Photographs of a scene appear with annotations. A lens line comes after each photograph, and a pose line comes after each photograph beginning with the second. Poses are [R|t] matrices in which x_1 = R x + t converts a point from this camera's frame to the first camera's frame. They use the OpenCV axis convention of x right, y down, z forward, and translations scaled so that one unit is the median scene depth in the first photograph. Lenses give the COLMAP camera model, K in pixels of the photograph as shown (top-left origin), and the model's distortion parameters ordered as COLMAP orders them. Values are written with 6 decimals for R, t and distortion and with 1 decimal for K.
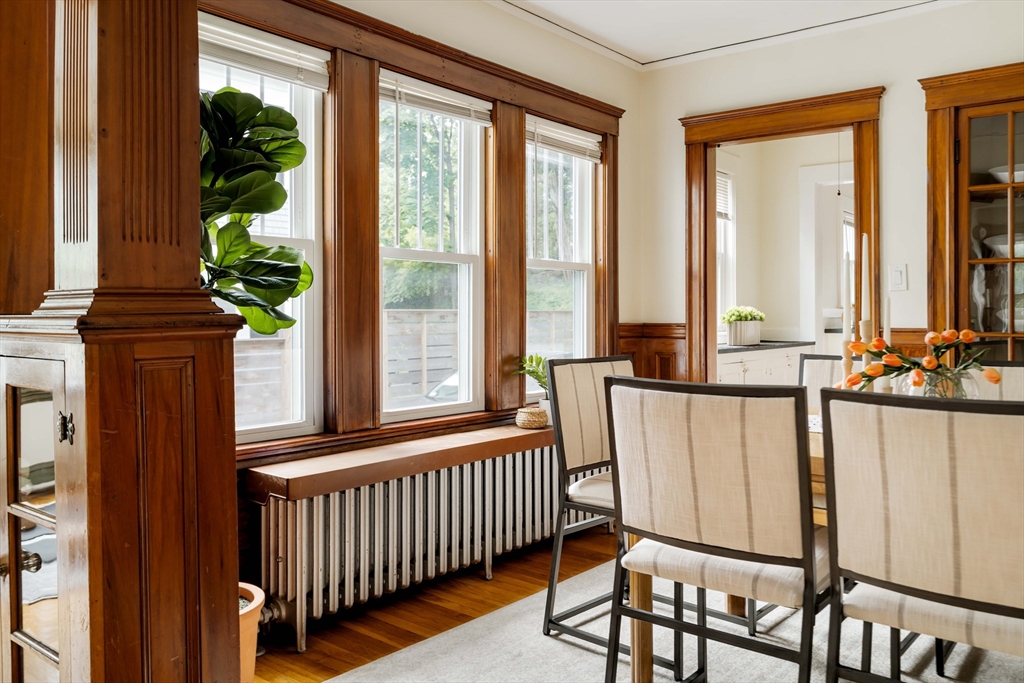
lens RADIAL K [[810.0, 0, 508.9], [0, 810.0, 312.6], [0, 0, 1]] dist [0.004461, 0.008585]
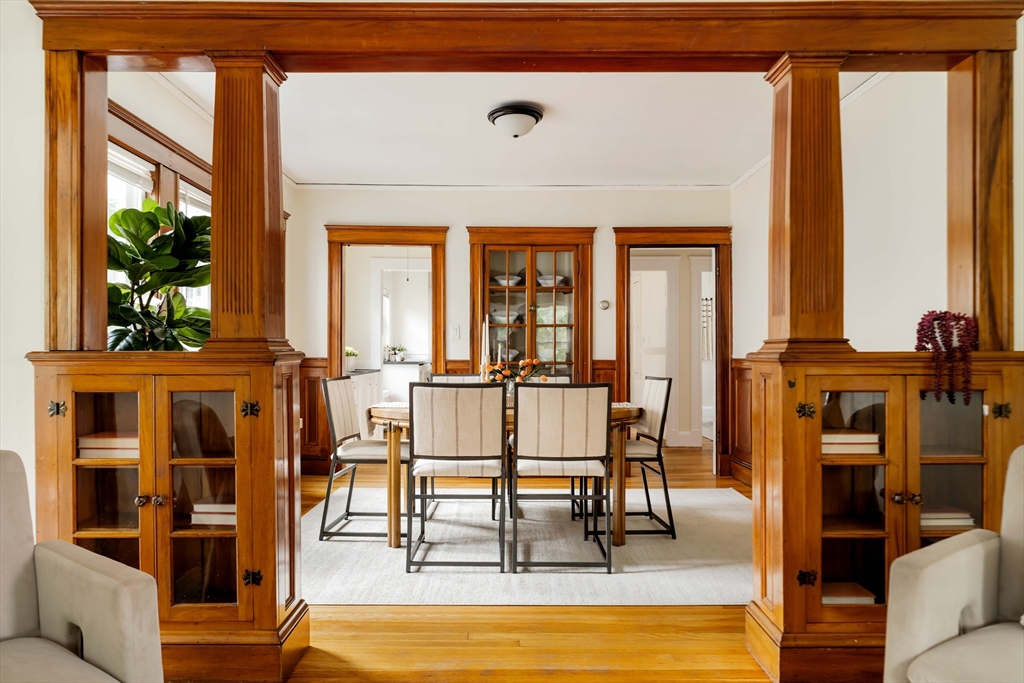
lens RADIAL K [[632.8, 0, 512.5], [0, 632.8, 348.9], [0, 0, 1]] dist [0.001450, 0.000507]
pose [[0.774657, 0.007560, 0.632337, -0.465520], [-0.006058, 0.999971, -0.004535, -0.000033], [-0.632353, -0.000318, 0.774680, -0.270735]]
